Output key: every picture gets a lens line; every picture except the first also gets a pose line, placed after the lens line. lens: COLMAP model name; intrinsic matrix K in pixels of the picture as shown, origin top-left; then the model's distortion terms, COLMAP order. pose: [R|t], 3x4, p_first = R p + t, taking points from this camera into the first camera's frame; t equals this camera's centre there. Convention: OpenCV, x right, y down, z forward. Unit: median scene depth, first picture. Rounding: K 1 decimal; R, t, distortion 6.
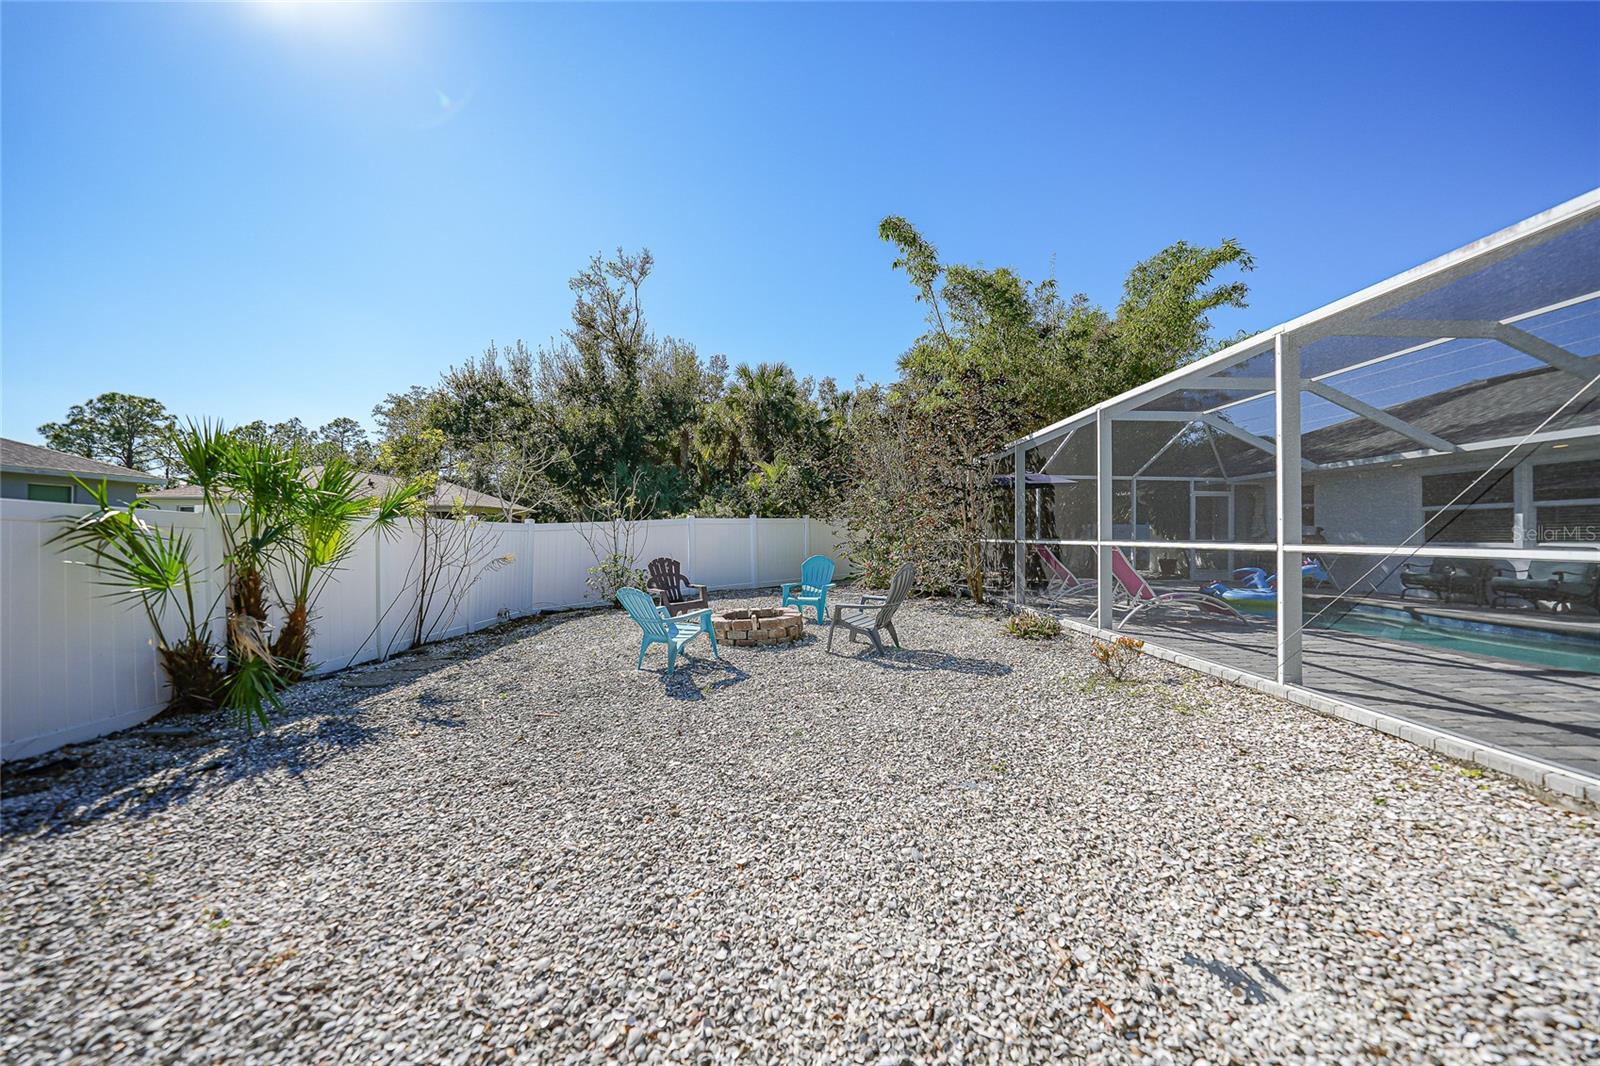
lens RADIAL K [[556.8, 0, 800.7], [0, 556.8, 532.3], [0, 0, 1]] dist [-0.021124, 0.004839]
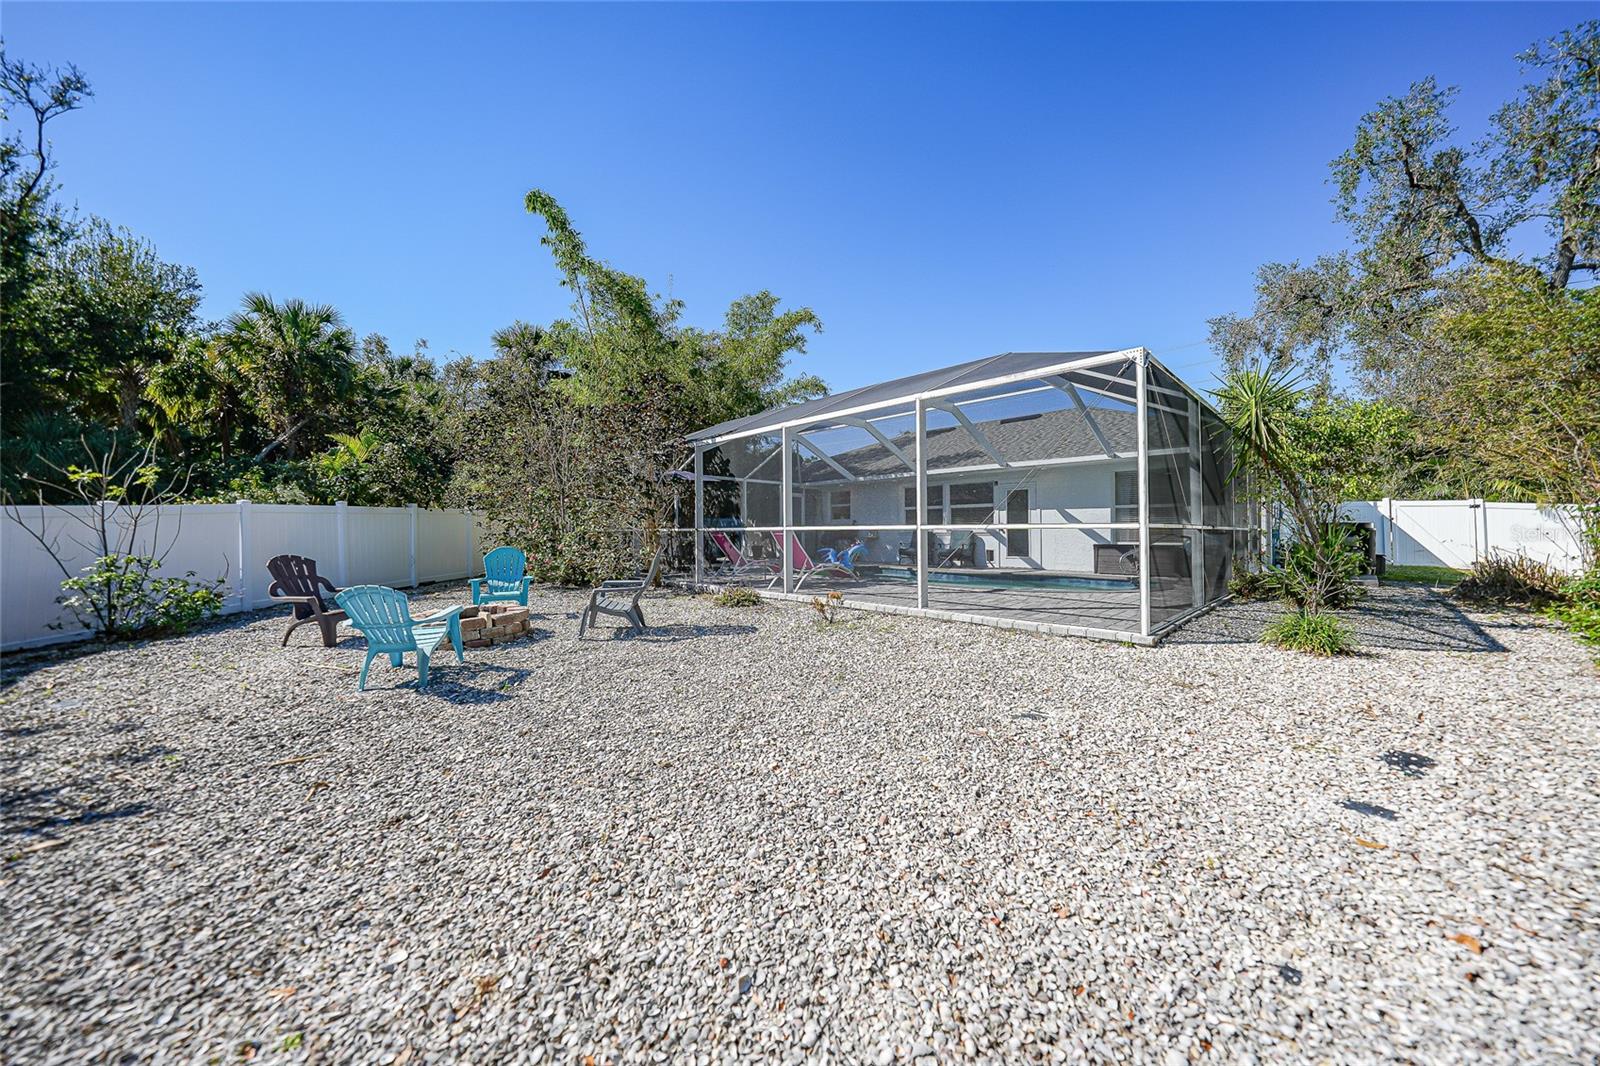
lens RADIAL K [[556.8, 0, 798.7], [0, 556.8, 533.7], [0, 0, 1]] dist [-0.021124, 0.004839]
pose [[0.731414, -0.011778, 0.681832, -0.161850], [0.004479, 0.999912, 0.012467, 0.007286], [-0.681919, -0.006065, 0.731402, 0.003541]]
